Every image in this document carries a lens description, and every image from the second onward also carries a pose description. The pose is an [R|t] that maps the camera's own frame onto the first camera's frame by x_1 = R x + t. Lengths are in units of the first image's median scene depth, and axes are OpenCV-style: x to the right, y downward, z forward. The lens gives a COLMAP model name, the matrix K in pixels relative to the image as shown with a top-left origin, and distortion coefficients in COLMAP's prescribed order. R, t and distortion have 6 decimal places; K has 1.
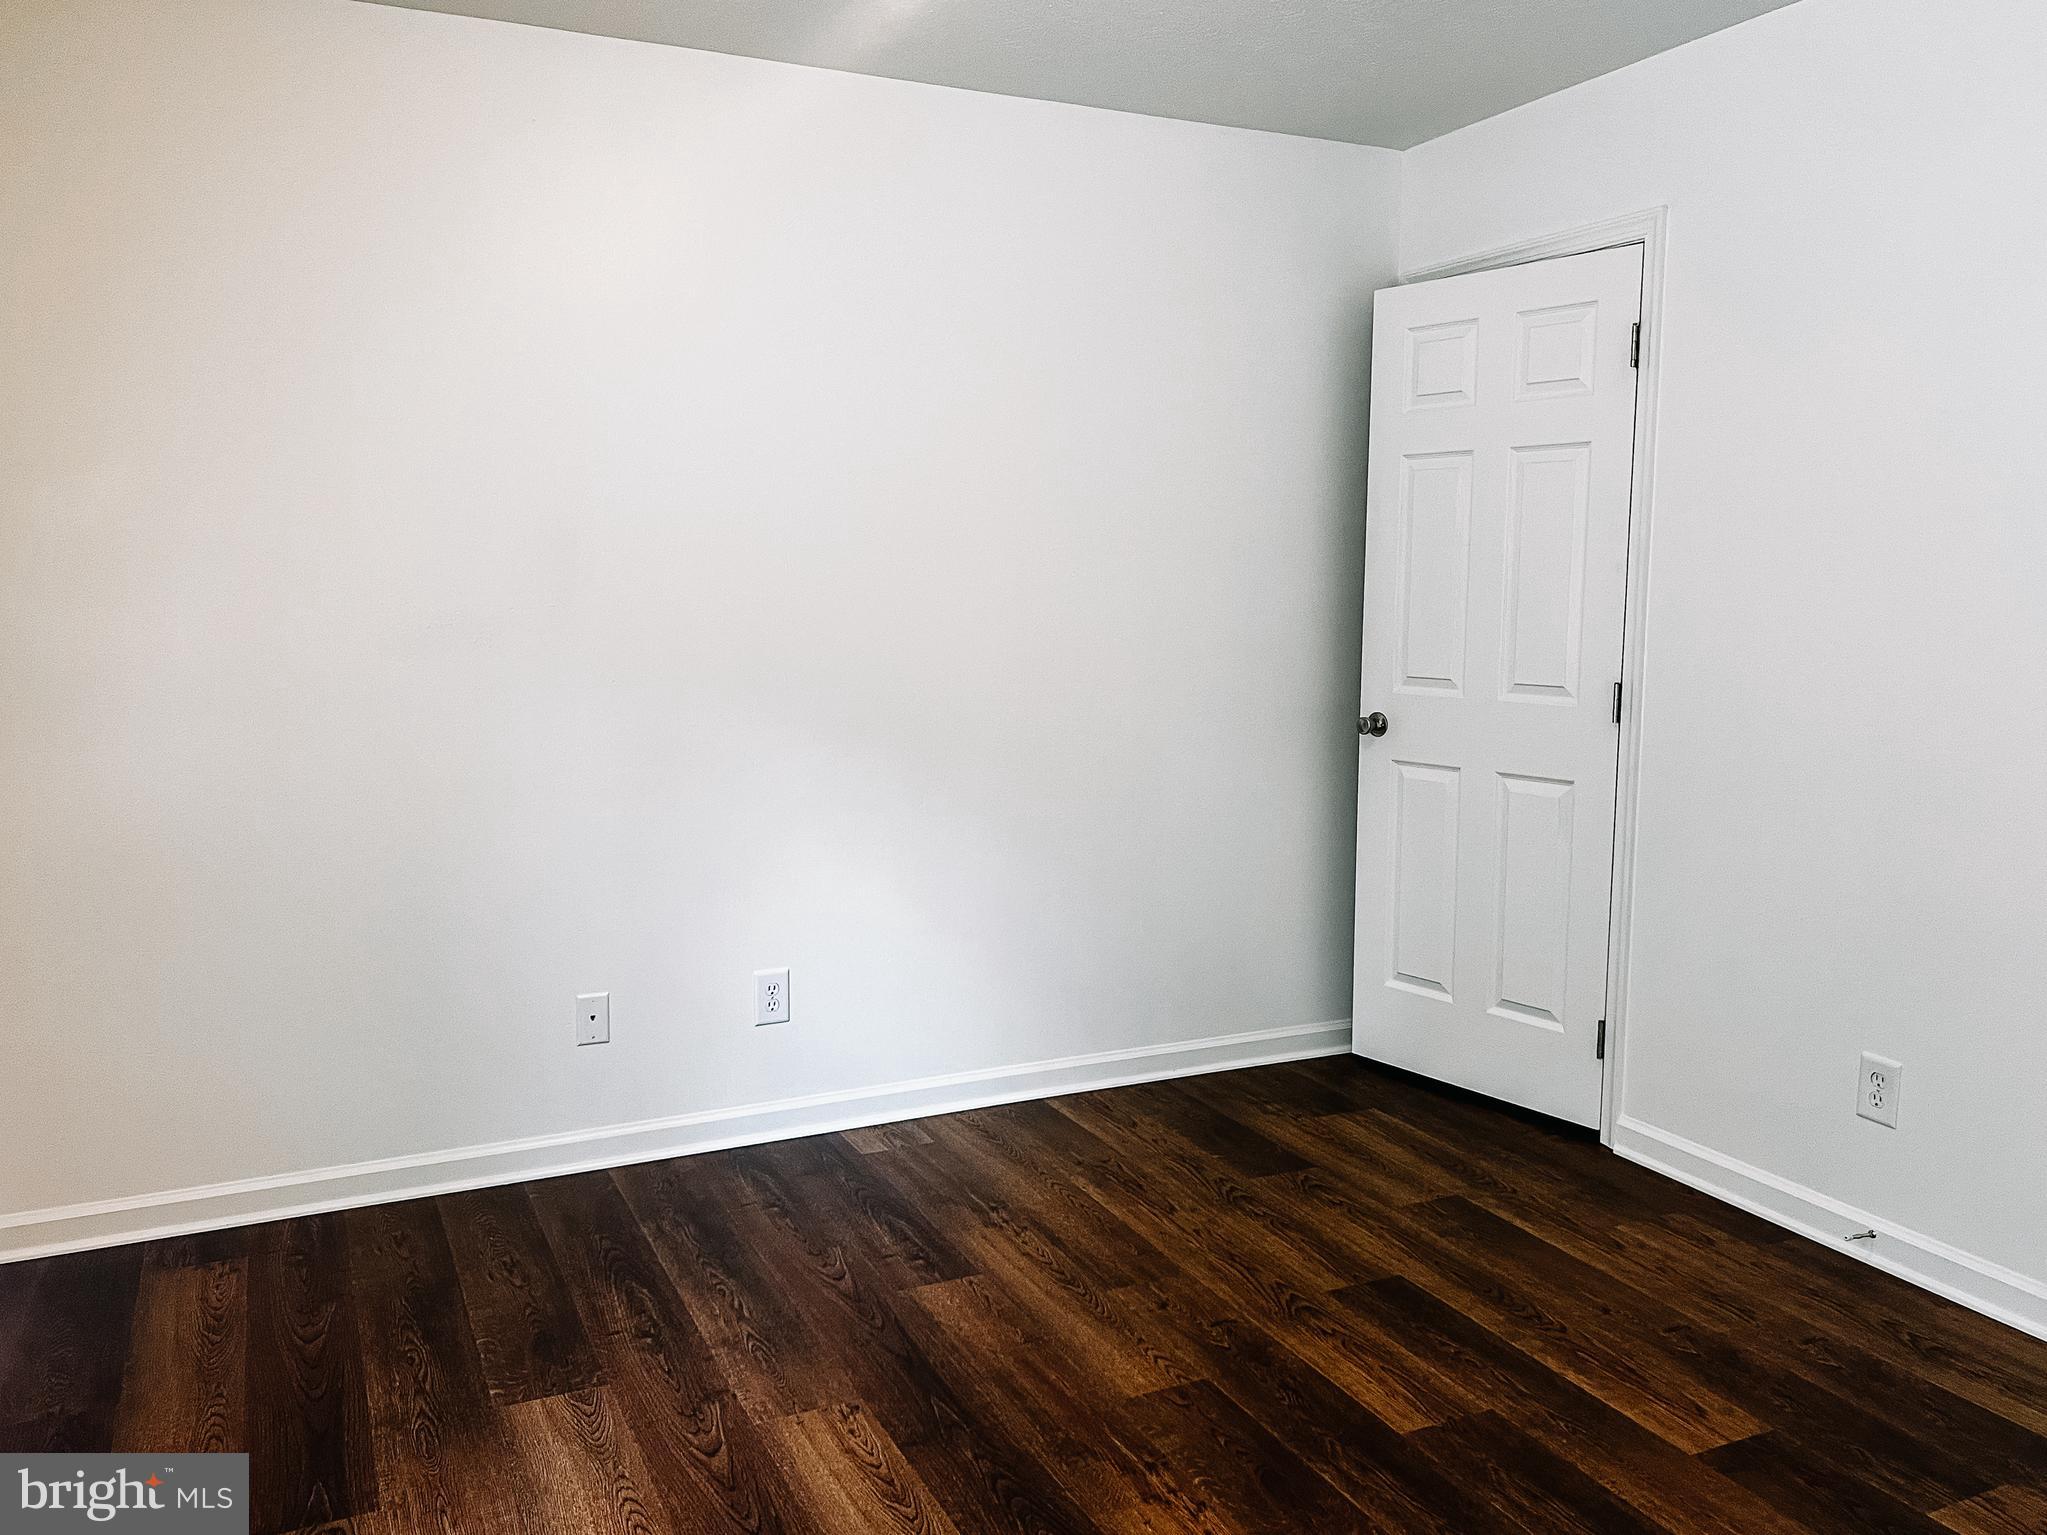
lens RADIAL K [[1551.6, 0, 1023.5], [0, 1551.6, 767.5], [0, 0, 1]] dist [0.068544, -0.065843]
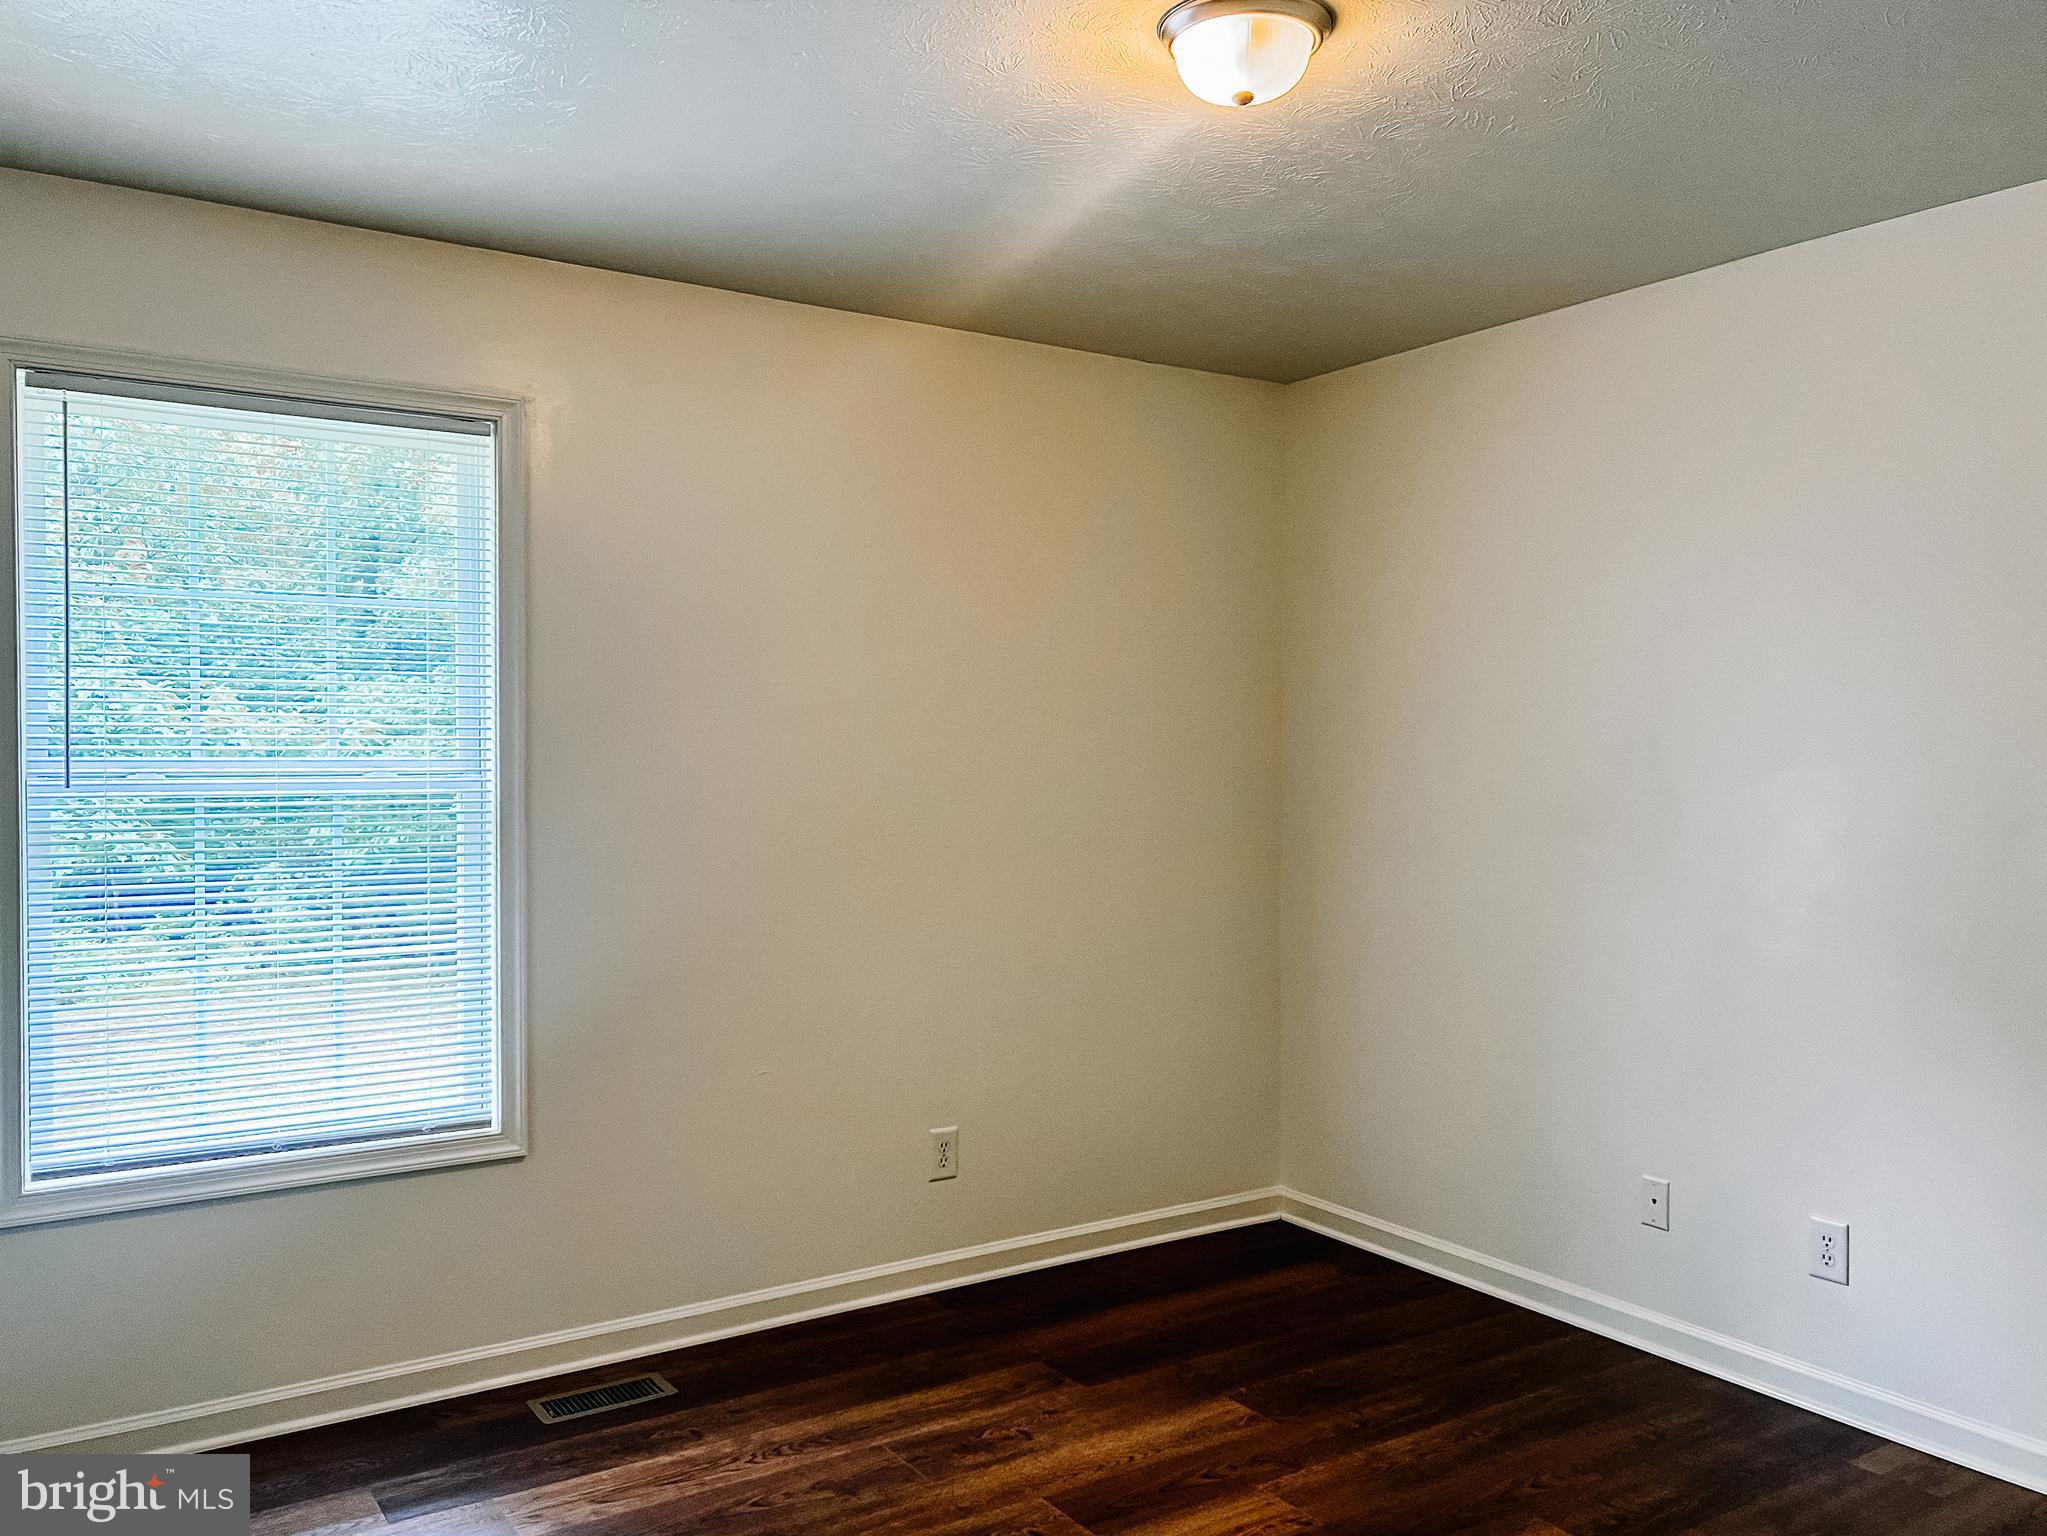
lens RADIAL K [[1551.6, 0, 1023.5], [0, 1551.6, 768.0], [0, 0, 1]] dist [0.068544, -0.065843]
pose [[0.221138, 0.028095, -0.974838, 0.726421], [-0.137744, 0.990464, -0.002702, -0.070385], [0.965466, 0.134876, 0.222899, 0.385872]]
